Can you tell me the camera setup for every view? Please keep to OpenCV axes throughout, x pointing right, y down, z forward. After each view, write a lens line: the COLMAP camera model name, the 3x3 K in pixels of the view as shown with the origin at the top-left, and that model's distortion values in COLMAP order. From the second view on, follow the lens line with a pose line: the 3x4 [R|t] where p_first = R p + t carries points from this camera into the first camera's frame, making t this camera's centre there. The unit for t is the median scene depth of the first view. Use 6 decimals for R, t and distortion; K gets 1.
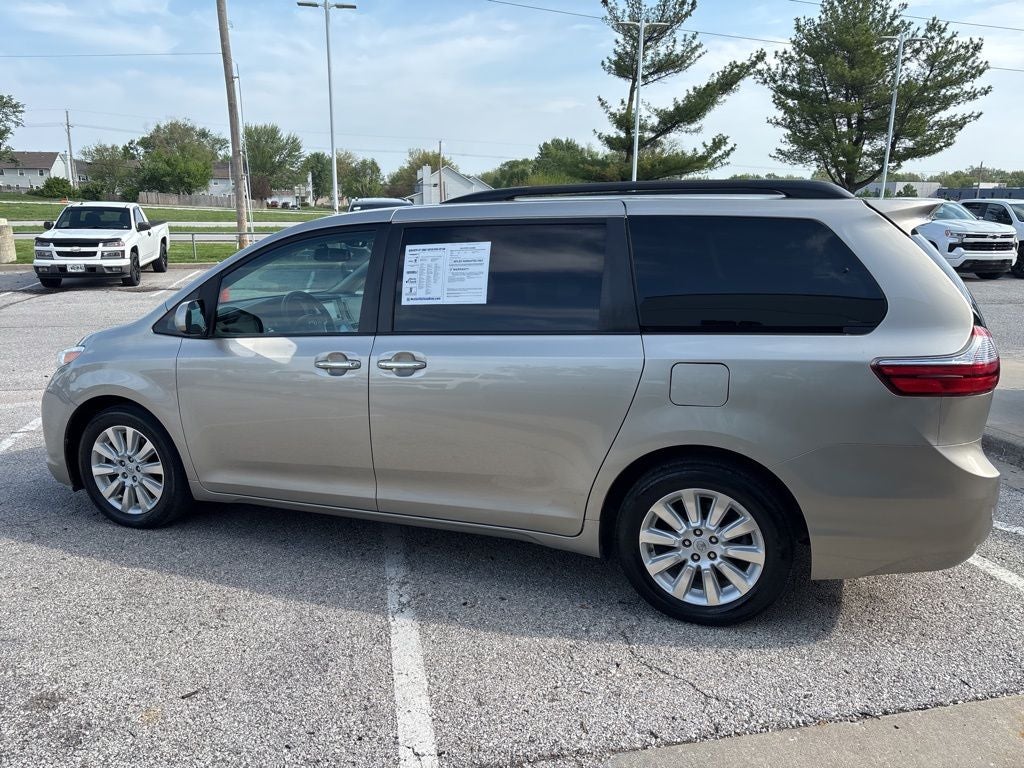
lens RADIAL K [[776.8, 0, 509.0], [0, 776.8, 378.2], [0, 0, 1]] dist [0.052544, -0.062155]
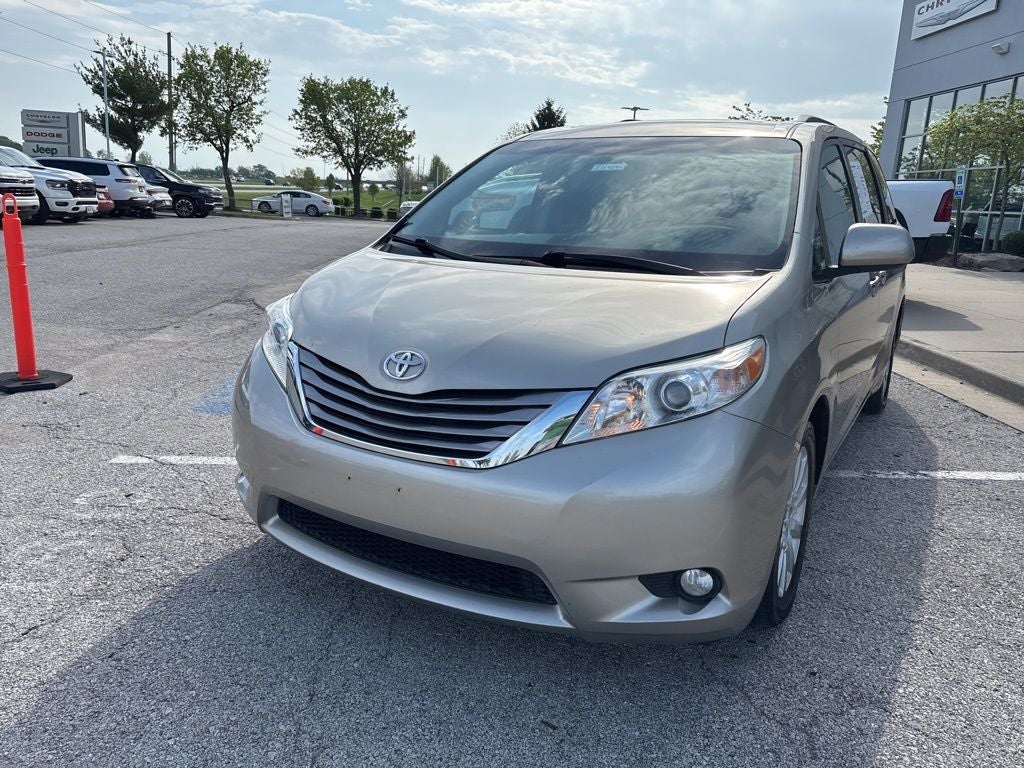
lens RADIAL K [[776.8, 0, 510.3], [0, 776.8, 371.3], [0, 0, 1]] dist [0.052544, -0.062155]
pose [[0.162336, -0.213753, 0.963305, -1.164599], [0.166456, 0.968196, 0.186787, -0.157837], [-0.972594, 0.130026, 0.192753, 1.164533]]
